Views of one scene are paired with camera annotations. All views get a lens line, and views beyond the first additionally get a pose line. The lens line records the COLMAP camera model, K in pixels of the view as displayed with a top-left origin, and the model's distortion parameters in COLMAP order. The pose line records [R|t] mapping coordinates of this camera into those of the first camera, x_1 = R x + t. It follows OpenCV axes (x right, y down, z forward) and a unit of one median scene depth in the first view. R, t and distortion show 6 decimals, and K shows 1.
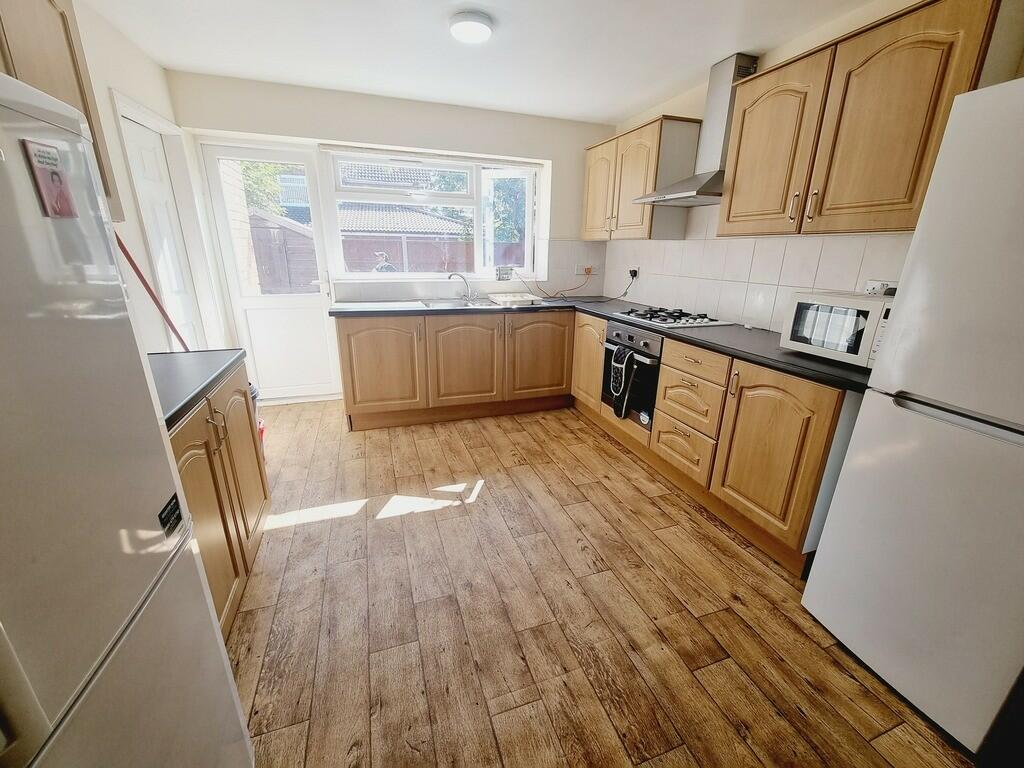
lens RADIAL K [[416.0, 0, 513.1], [0, 416.0, 383.3], [0, 0, 1]] dist [-0.000472, -0.000084]
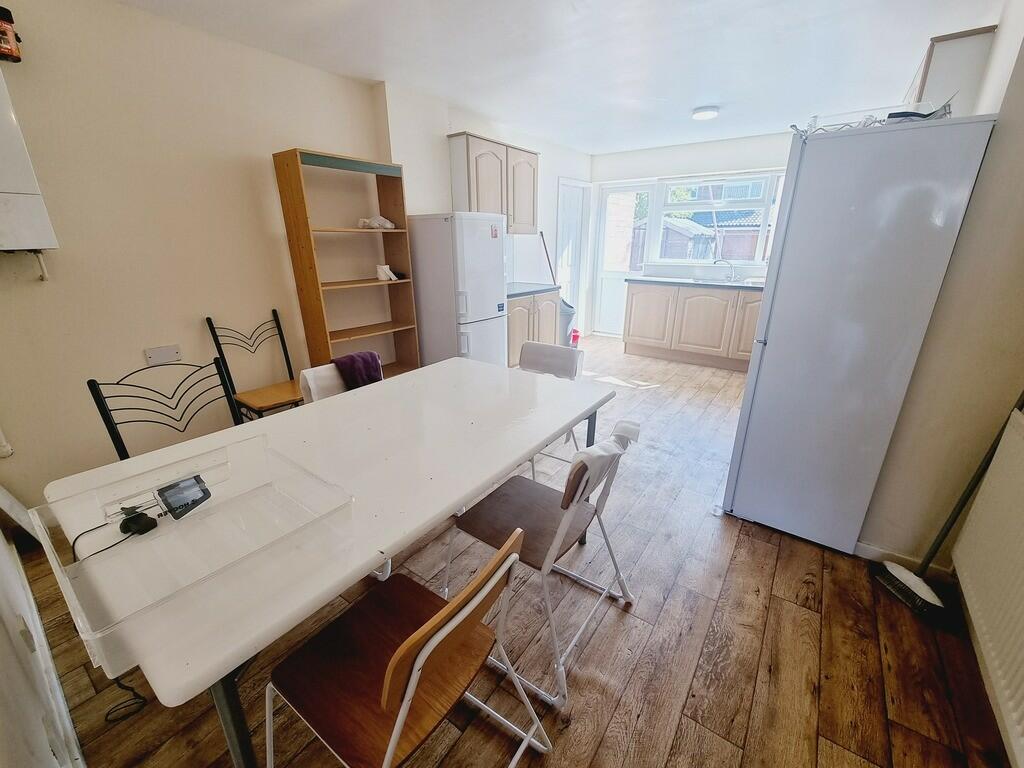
lens RADIAL K [[416.0, 0, 513.9], [0, 416.0, 384.3], [0, 0, 1]] dist [-0.000472, -0.000084]
pose [[0.566128, 0.251140, -0.785129, 0.732914], [-0.241085, 0.961259, 0.133641, 0.125302], [0.788275, 0.113625, 0.604741, -0.361410]]
